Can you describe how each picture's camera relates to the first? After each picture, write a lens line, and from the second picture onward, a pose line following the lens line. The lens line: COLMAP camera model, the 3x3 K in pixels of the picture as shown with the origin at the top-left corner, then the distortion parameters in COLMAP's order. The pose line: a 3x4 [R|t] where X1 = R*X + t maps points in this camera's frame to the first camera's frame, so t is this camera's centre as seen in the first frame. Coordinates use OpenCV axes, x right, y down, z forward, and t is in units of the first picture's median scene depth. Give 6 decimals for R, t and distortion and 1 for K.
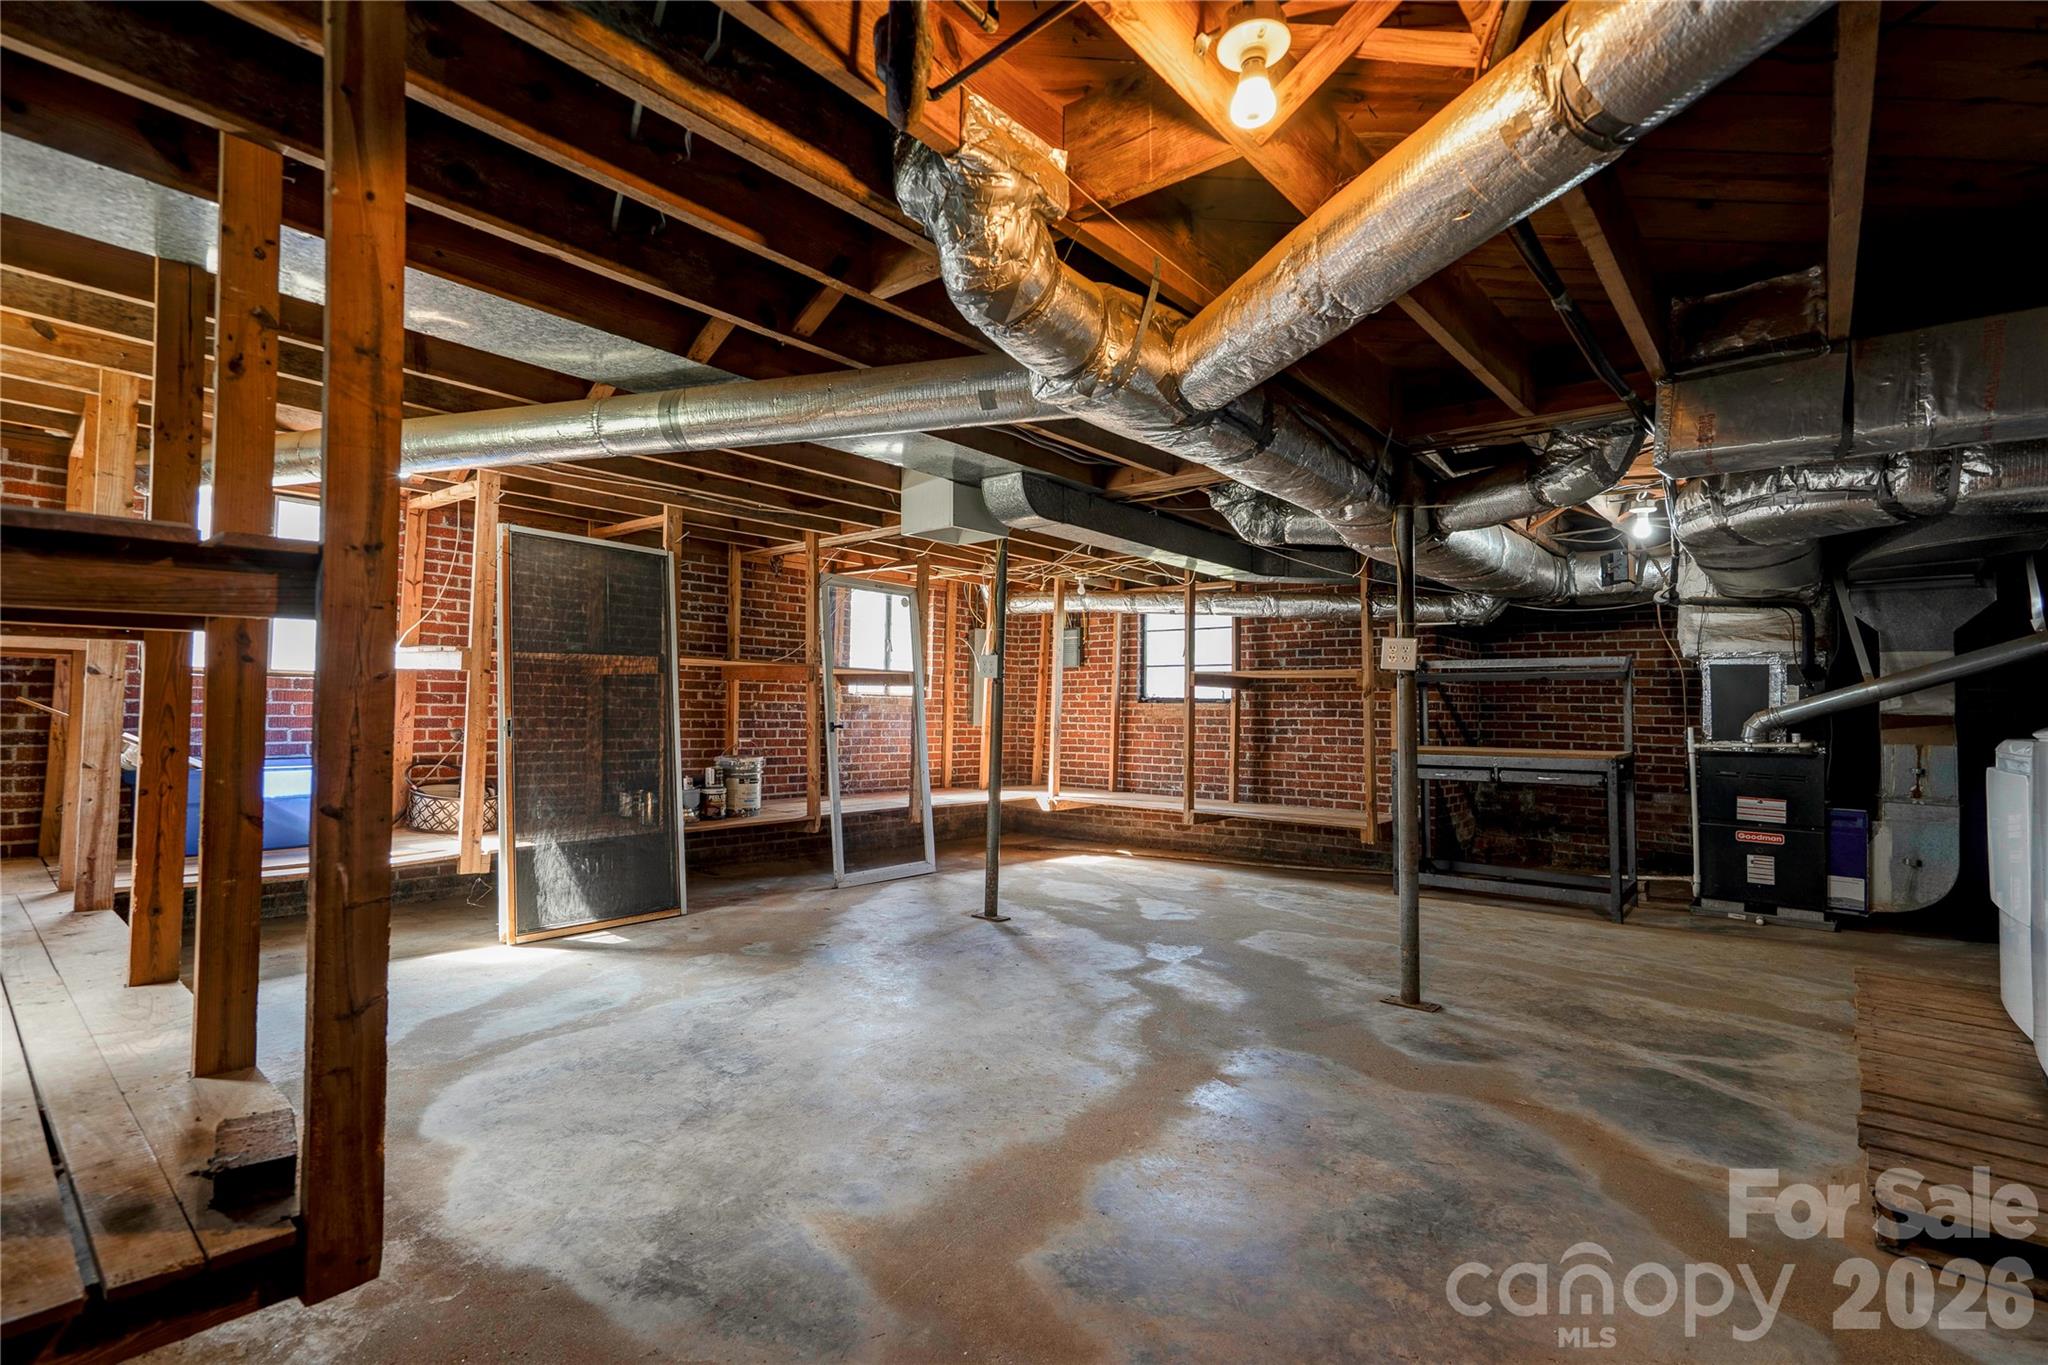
lens RADIAL K [[952.4, 0, 1010.8], [0, 952.4, 684.9], [0, 0, 1]] dist [0.003098, 0.000818]
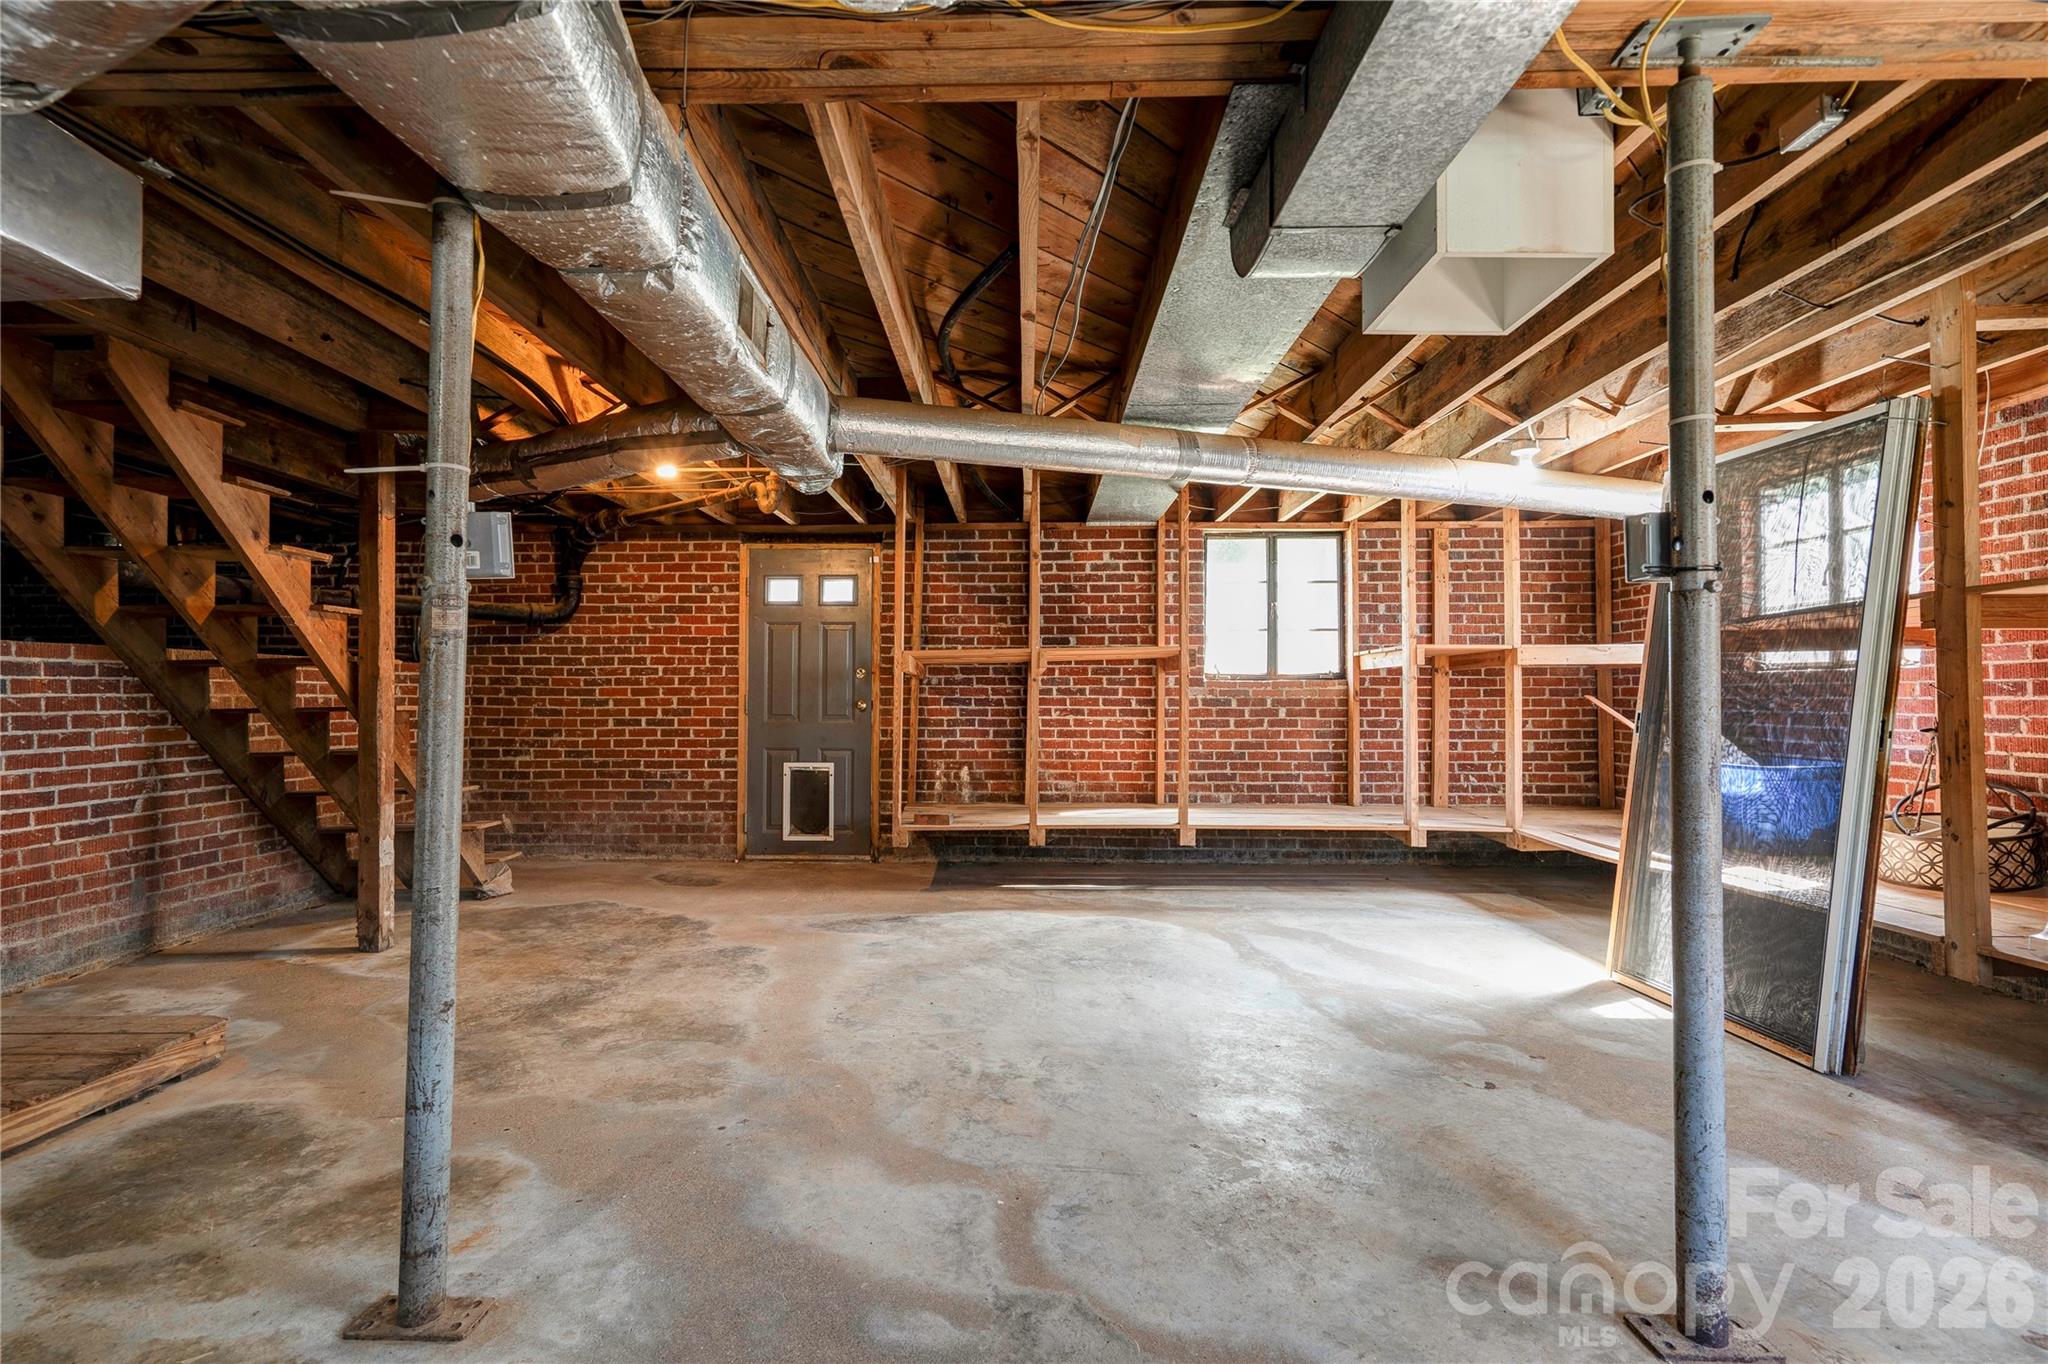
lens RADIAL K [[952.4, 0, 1010.8], [0, 952.4, 684.4], [0, 0, 1]] dist [0.003098, 0.000818]
pose [[-0.772965, -0.032114, -0.633636, 0.593048], [0.002764, 0.998538, -0.053979, 0.076866], [0.634443, -0.043475, -0.771746, 1.821454]]
